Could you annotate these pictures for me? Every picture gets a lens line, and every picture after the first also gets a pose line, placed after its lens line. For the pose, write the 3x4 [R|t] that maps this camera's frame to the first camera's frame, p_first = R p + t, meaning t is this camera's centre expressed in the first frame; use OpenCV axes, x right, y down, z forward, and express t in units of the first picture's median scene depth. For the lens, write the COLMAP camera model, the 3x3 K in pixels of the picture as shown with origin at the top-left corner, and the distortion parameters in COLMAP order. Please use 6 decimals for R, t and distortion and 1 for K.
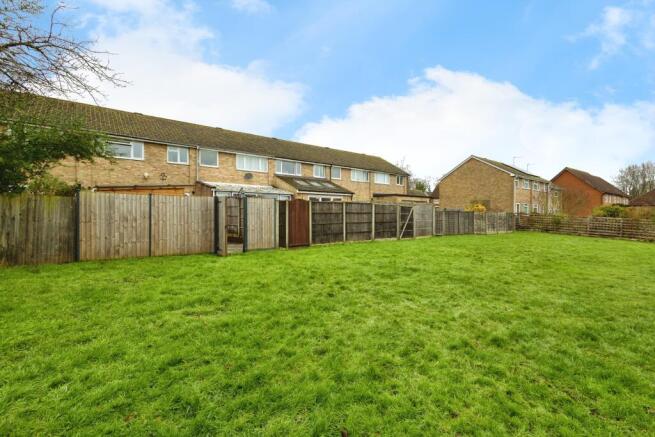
lens RADIAL K [[307.1, 0, 327.5], [0, 307.1, 218.5], [0, 0, 1]] dist [0.002926, 0.000411]
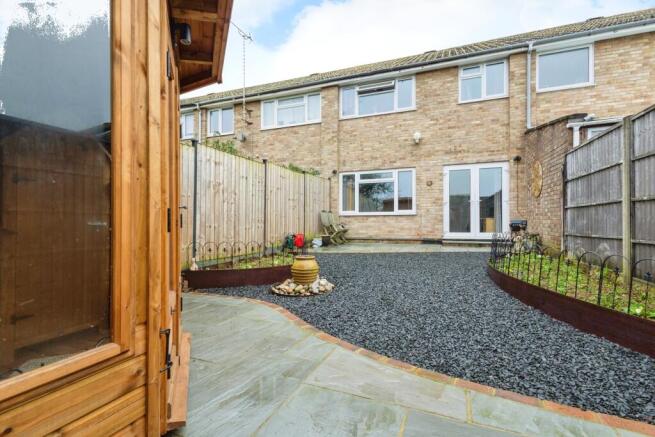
lens RADIAL K [[307.1, 0, 327.5], [0, 307.1, 218.5], [0, 0, 1]] dist [0.002926, 0.000411]
pose [[0.504563, 0.003150, -0.863369, -0.221492], [-0.001028, 0.999995, 0.003048, -0.007135], [0.863374, -0.000650, 0.504564, 0.604674]]
